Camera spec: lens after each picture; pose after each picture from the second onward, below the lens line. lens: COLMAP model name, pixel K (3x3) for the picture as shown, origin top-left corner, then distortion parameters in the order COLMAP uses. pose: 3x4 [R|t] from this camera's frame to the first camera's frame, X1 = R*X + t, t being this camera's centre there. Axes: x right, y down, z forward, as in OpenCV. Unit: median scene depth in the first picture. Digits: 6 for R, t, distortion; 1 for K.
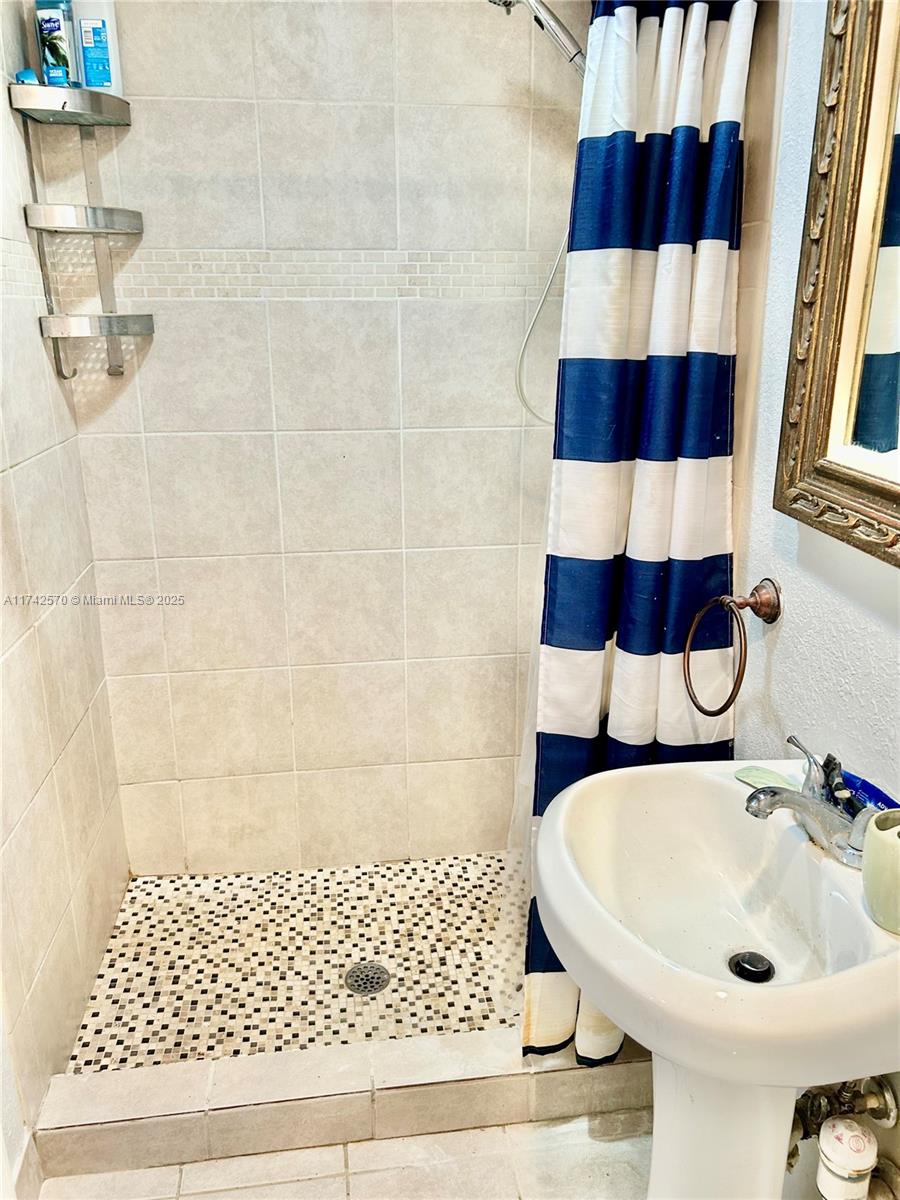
lens RADIAL K [[905.0, 0, 454.5], [0, 905.0, 601.2], [0, 0, 1]] dist [0.056730, -0.069493]
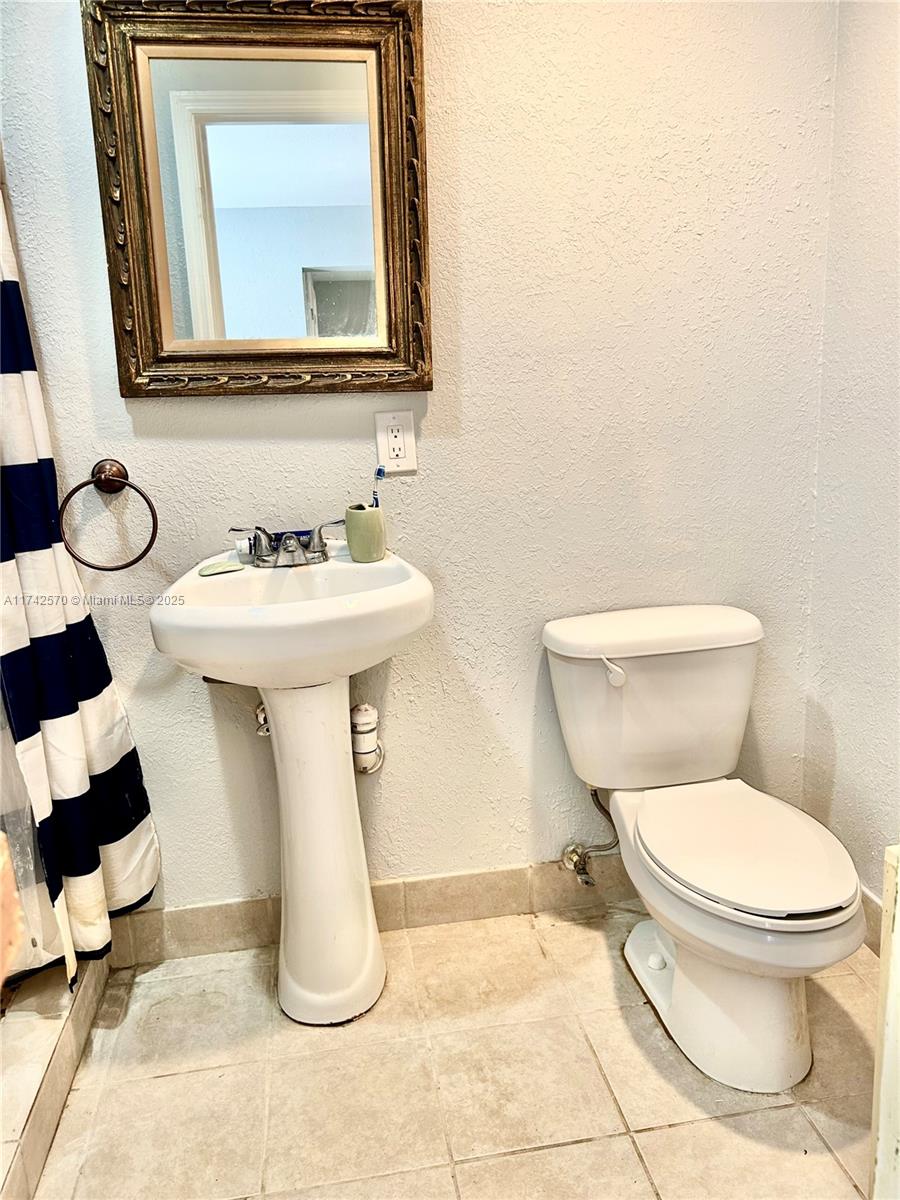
lens RADIAL K [[905.0, 0, 452.5], [0, 905.0, 599.3], [0, 0, 1]] dist [0.056730, -0.069493]
pose [[-0.013659, -0.227830, 0.973605, -1.104439], [0.342532, 0.913716, 0.218621, 0.048955], [-0.939407, 0.336477, 0.065559, 0.566480]]
